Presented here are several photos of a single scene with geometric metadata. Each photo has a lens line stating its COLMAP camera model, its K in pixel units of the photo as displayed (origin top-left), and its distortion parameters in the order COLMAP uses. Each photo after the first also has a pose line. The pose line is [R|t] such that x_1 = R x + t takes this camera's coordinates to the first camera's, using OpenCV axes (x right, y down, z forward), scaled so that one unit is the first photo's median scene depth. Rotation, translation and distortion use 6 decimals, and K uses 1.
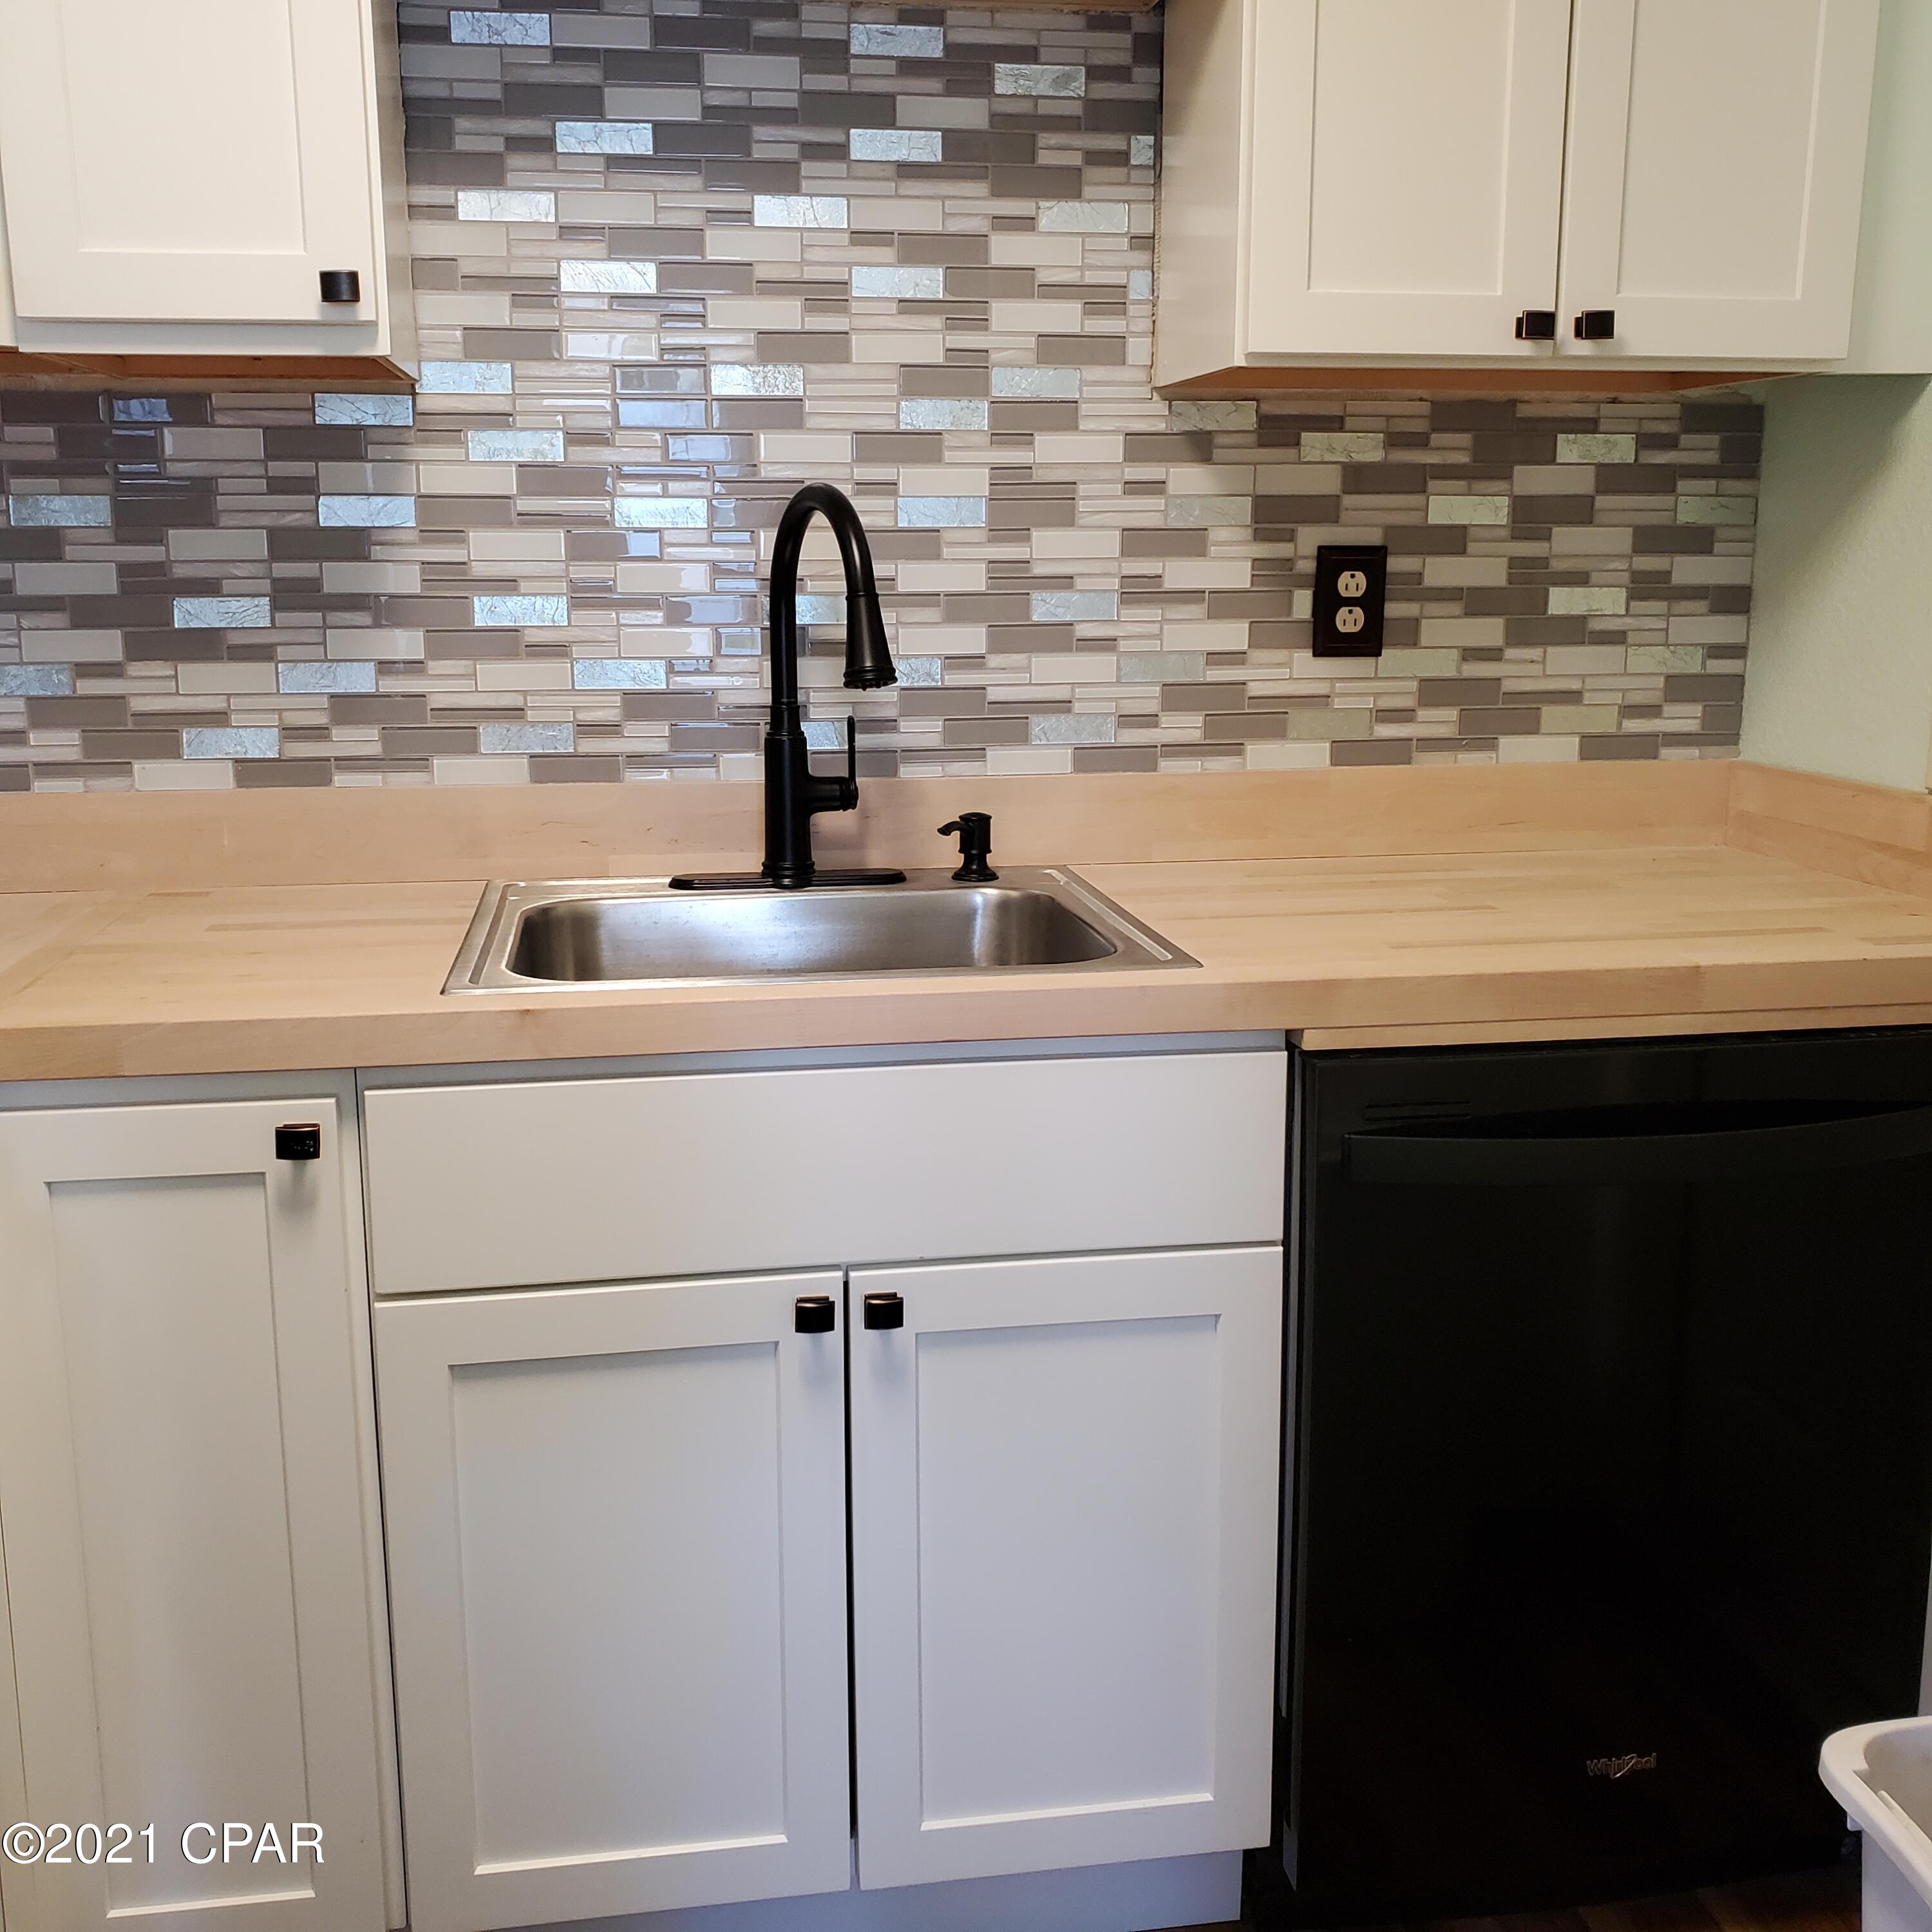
lens RADIAL K [[1990.9, 0, 940.1], [0, 1990.9, 948.8], [0, 0, 1]] dist [0.212729, -0.717966]
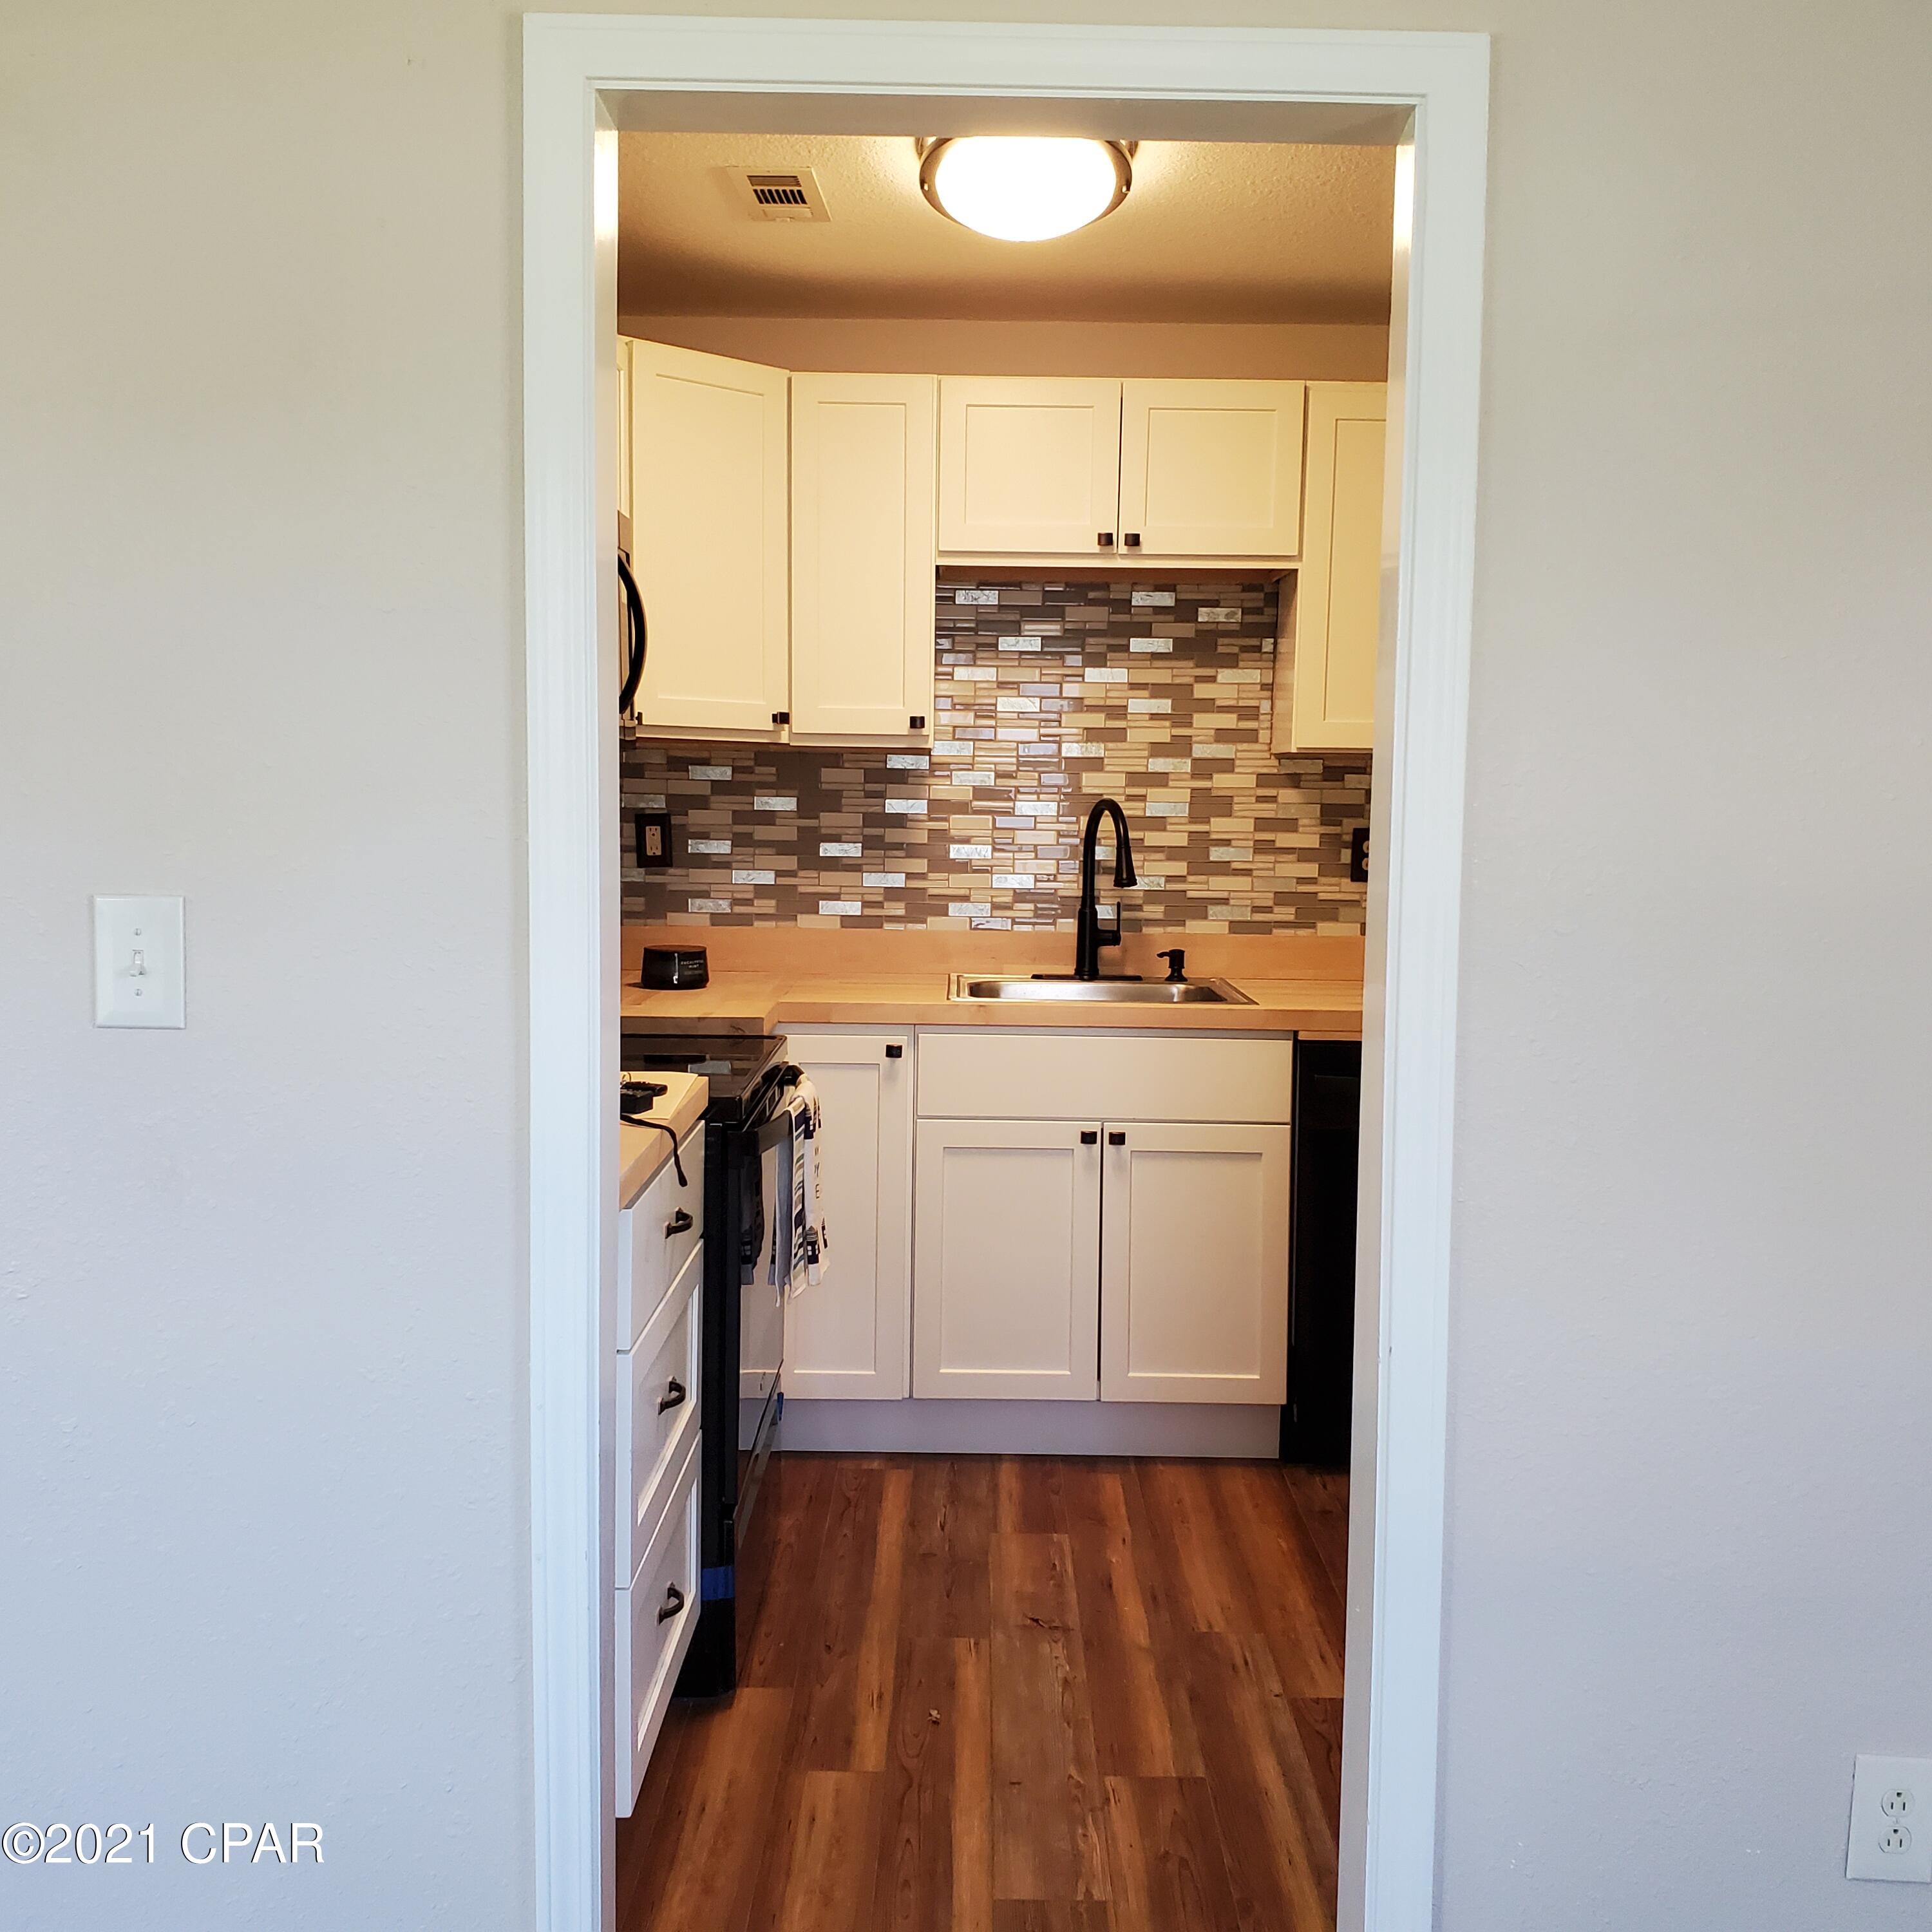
lens RADIAL K [[1938.8, 0, 971.2], [0, 1938.8, 966.1], [0, 0, 1]] dist [0.263788, -0.672093]
pose [[0.988900, 0.031426, -0.145223, 0.102844], [-0.047175, 0.993213, -0.106309, 0.180573], [0.140897, 0.111980, 0.983671, -1.063381]]
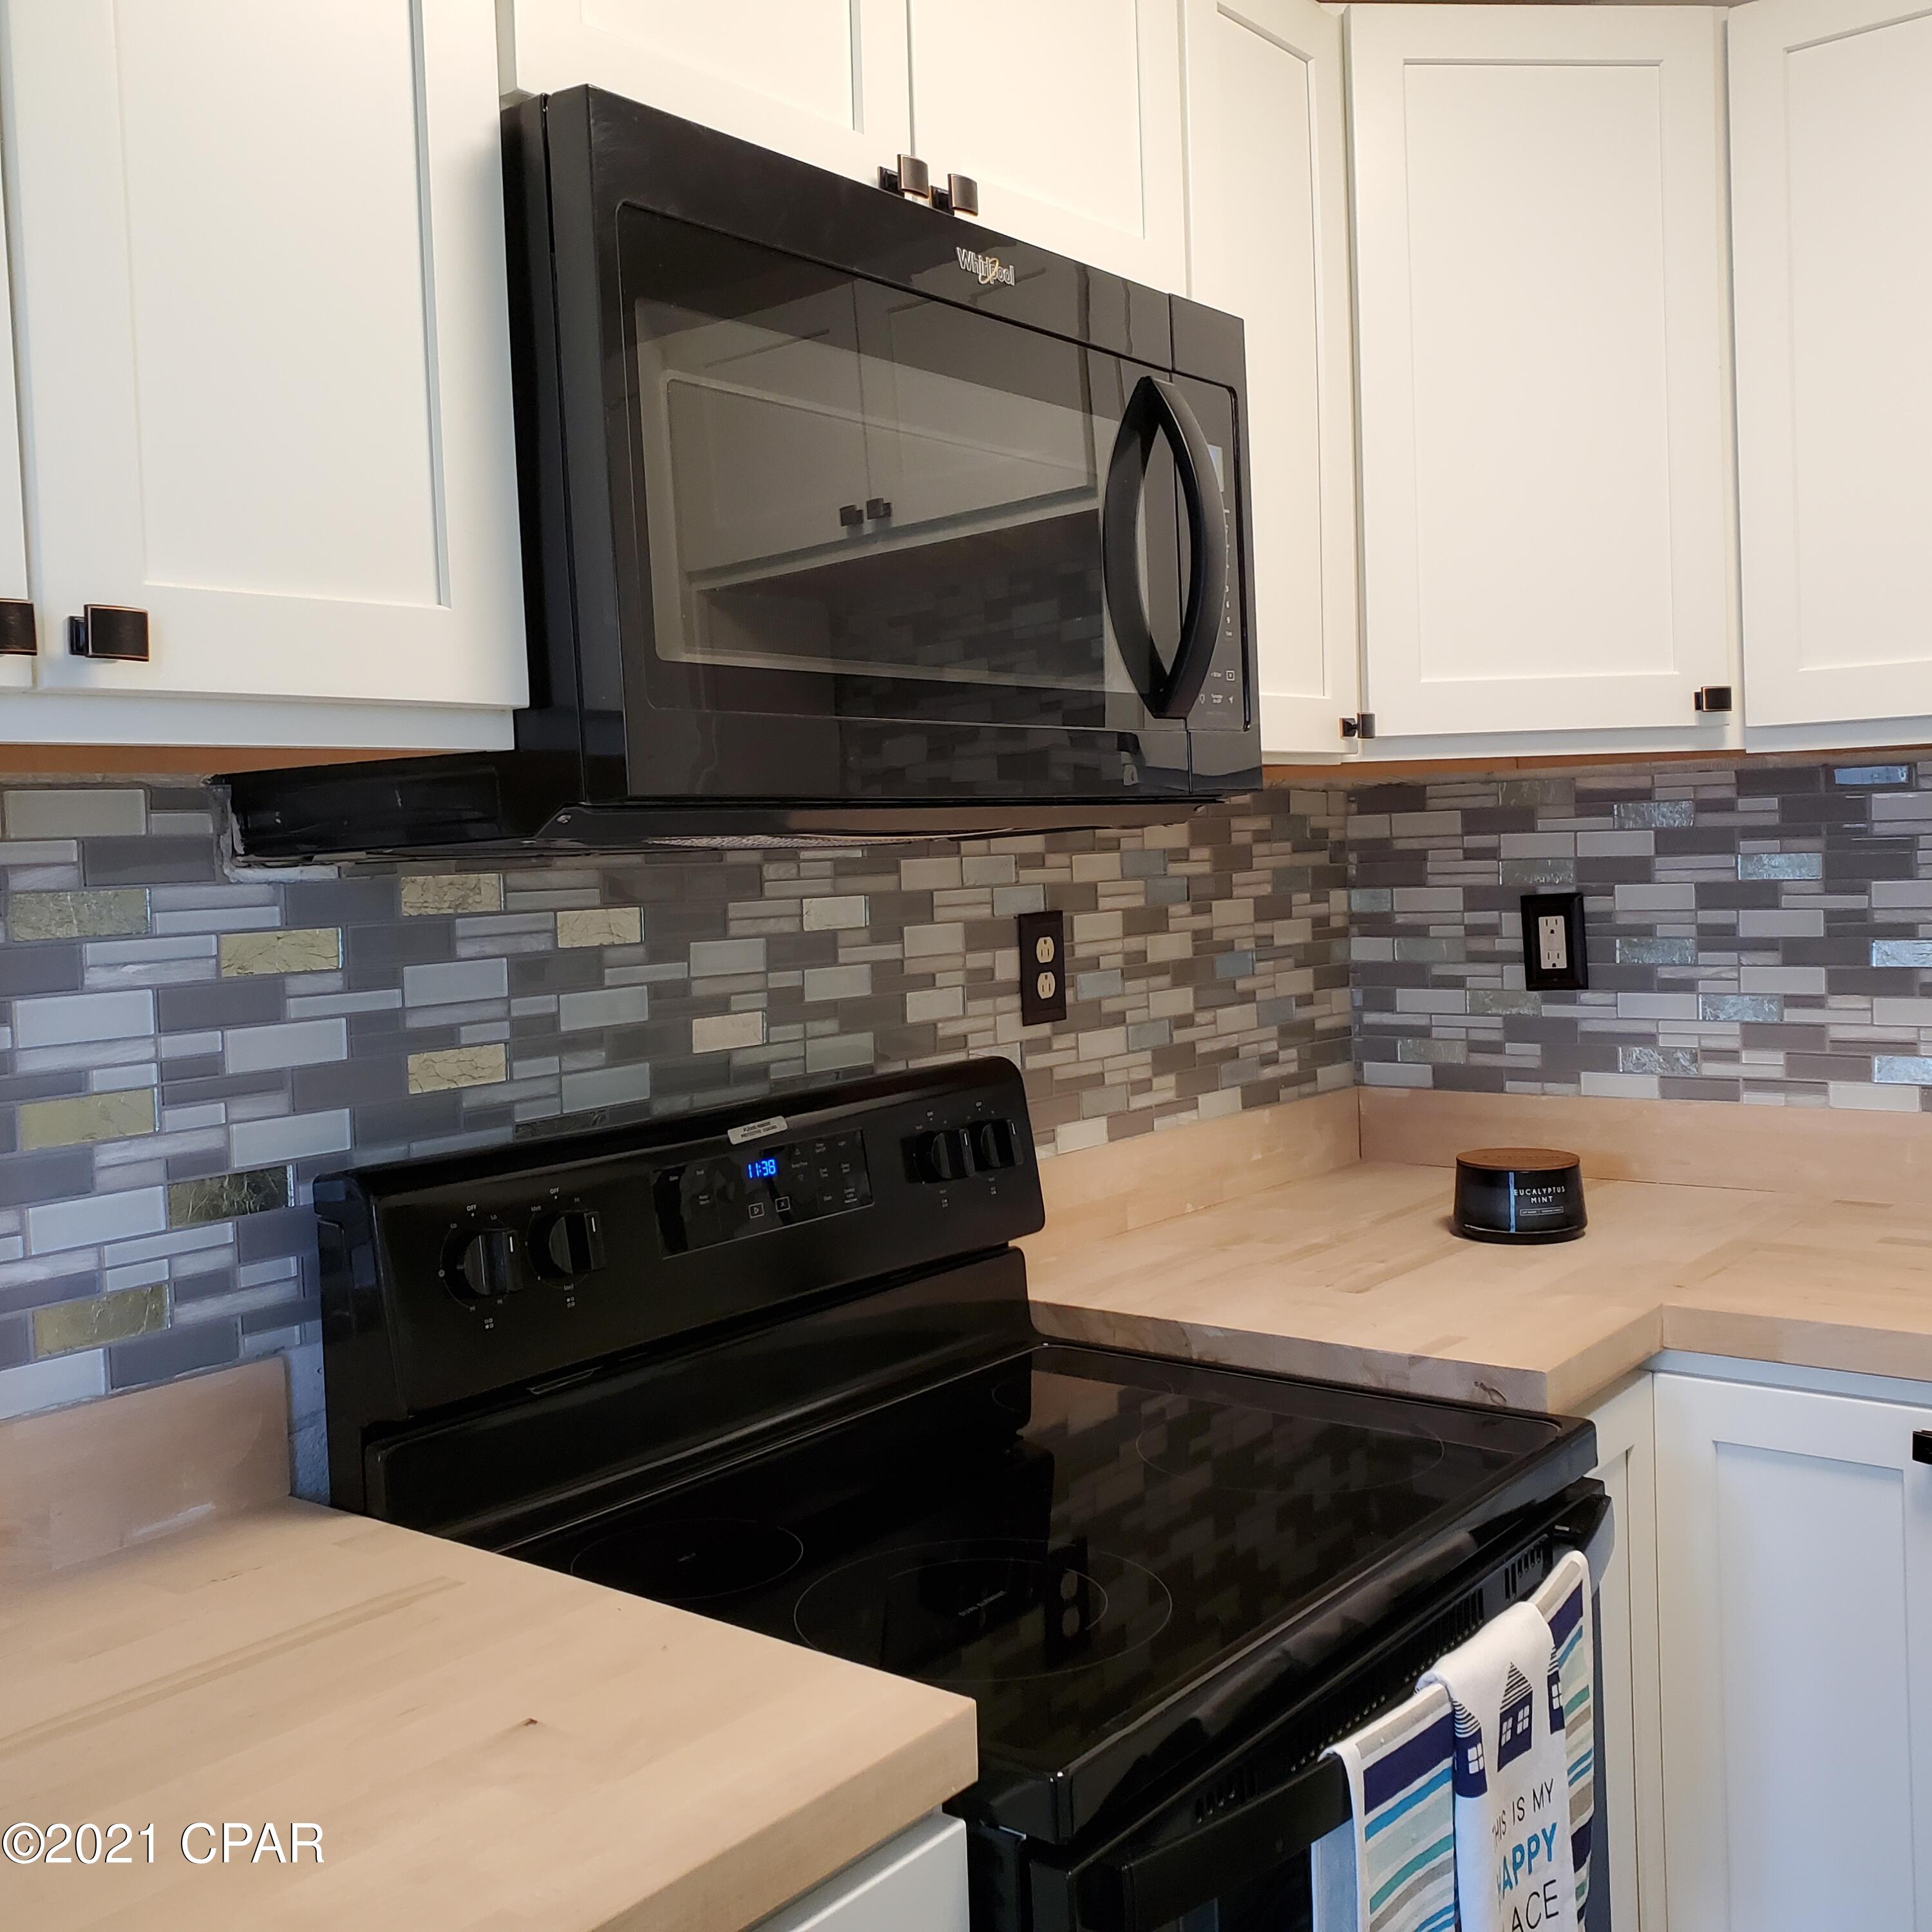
lens RADIAL K [[1995.2, 0, 944.1], [0, 1995.2, 914.0], [0, 0, 1]] dist [0.210714, -0.761728]
pose [[0.683845, 0.003733, -0.729618, 0.086237], [-0.111755, 0.988723, -0.099685, -0.017035], [0.721018, 0.149708, 0.676551, -0.137268]]
